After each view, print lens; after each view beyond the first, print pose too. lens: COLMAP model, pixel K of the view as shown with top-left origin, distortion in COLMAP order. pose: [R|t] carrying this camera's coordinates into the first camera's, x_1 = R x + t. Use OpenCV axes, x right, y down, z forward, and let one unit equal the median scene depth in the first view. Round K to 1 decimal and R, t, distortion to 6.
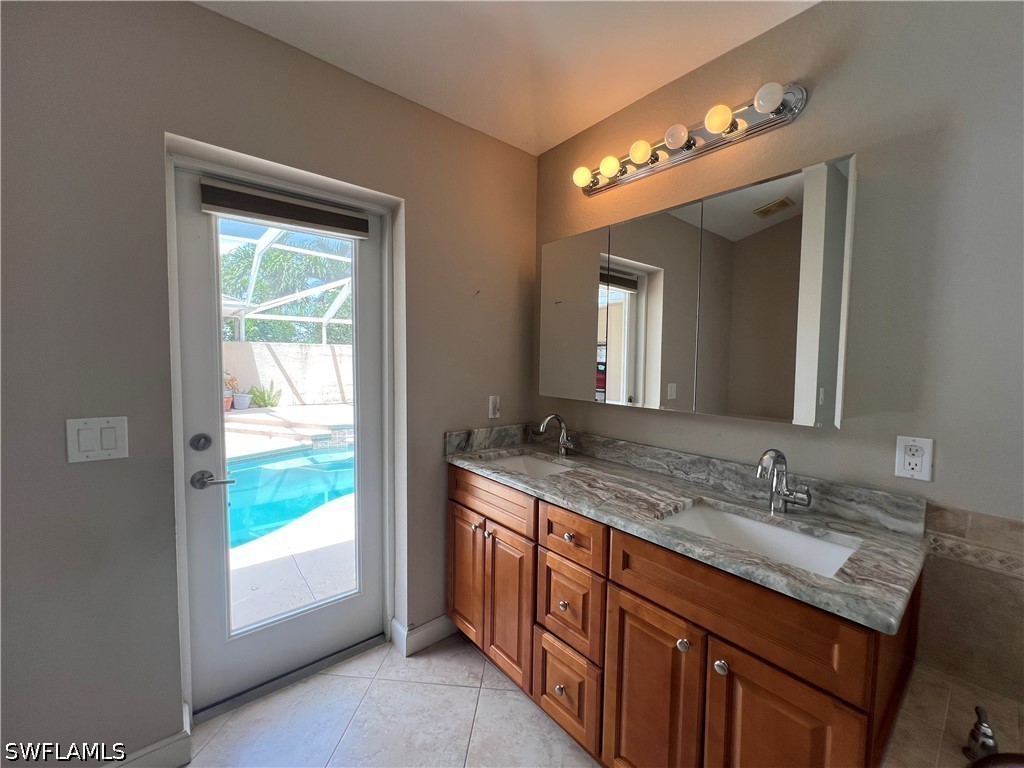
lens RADIAL K [[413.0, 0, 512.5], [0, 413.0, 381.5], [0, 0, 1]] dist [0.000190, 0.000010]
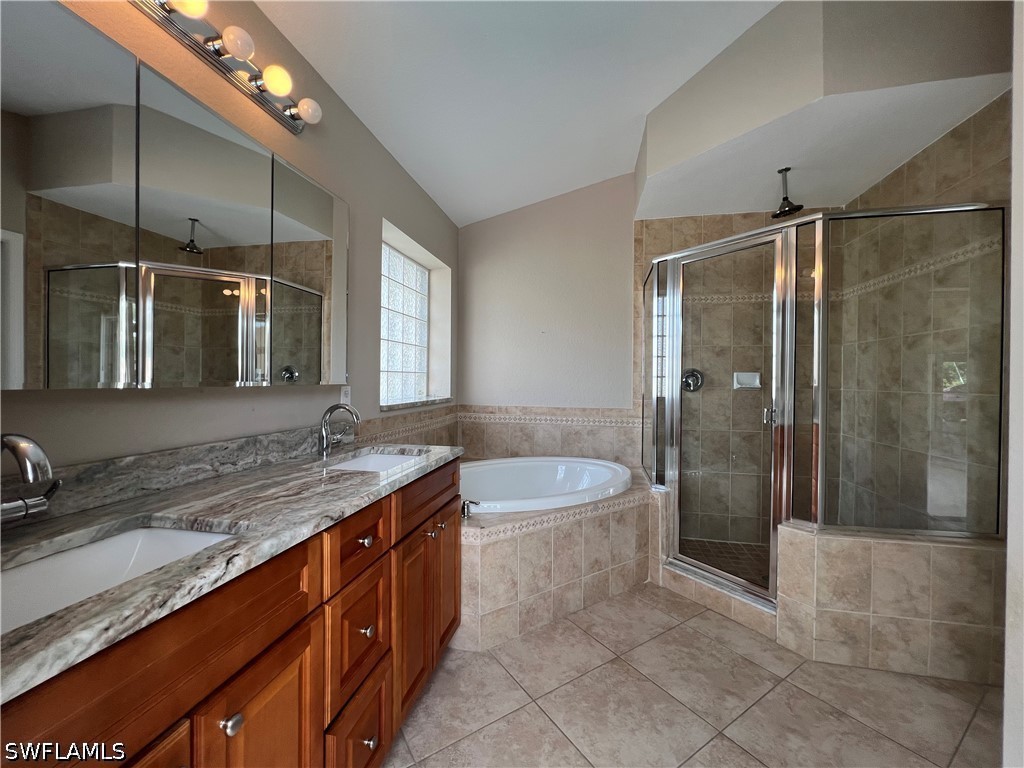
lens RADIAL K [[413.0, 0, 512.5], [0, 413.0, 381.5], [0, 0, 1]] dist [0.000190, 0.000010]
pose [[-0.628008, -0.023061, 0.777866, -0.554289], [0.026435, 0.998352, 0.050939, 0.033126], [-0.777758, 0.052552, -0.626363, 1.077727]]
